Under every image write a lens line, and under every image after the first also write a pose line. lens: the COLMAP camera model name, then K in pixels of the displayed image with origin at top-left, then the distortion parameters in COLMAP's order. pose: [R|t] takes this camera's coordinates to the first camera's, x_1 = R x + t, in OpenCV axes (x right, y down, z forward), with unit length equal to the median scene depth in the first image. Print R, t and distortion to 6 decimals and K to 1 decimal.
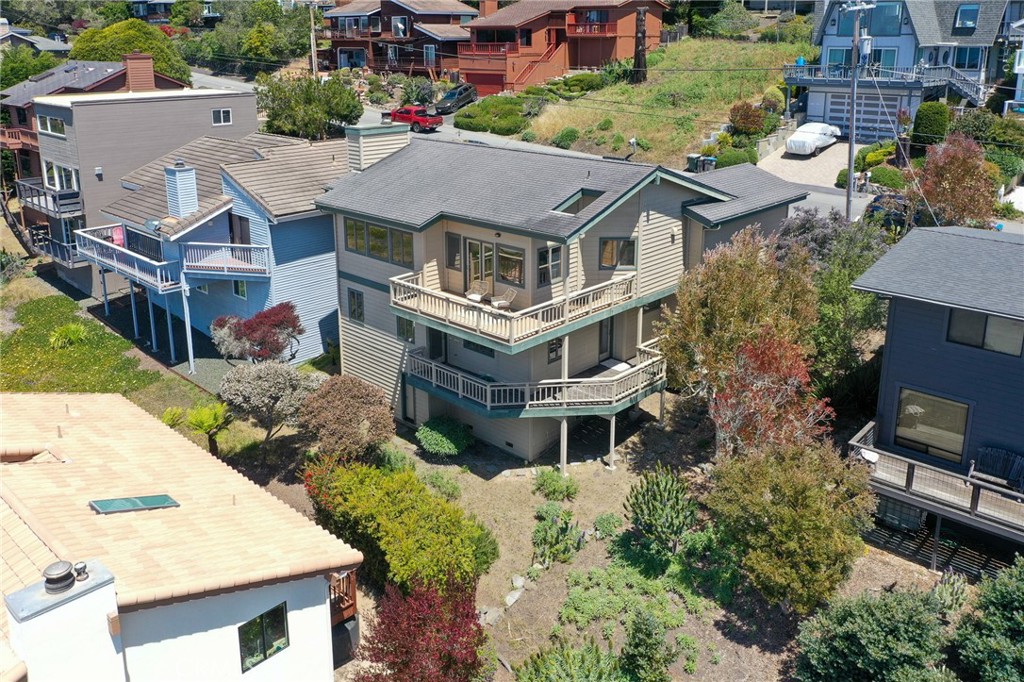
lens RADIAL K [[869.8, 0, 513.1], [0, 869.8, 277.4], [0, 0, 1]] dist [-0.003071, 0.002963]
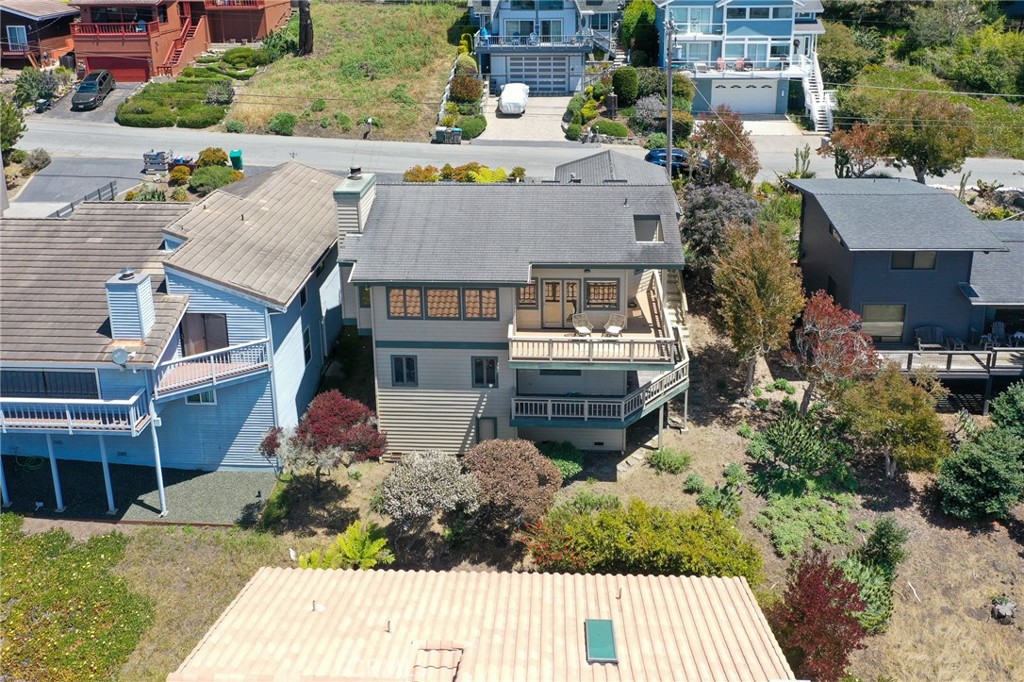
lens RADIAL K [[858.2, 0, 531.0], [0, 858.2, 155.6], [0, 0, 1]] dist [0.002643, 0.000200]
pose [[0.747956, -0.180842, 0.638638, -0.737218], [0.187758, 0.980516, 0.057754, -0.266386], [-0.636639, 0.076712, 0.767337, 0.164624]]
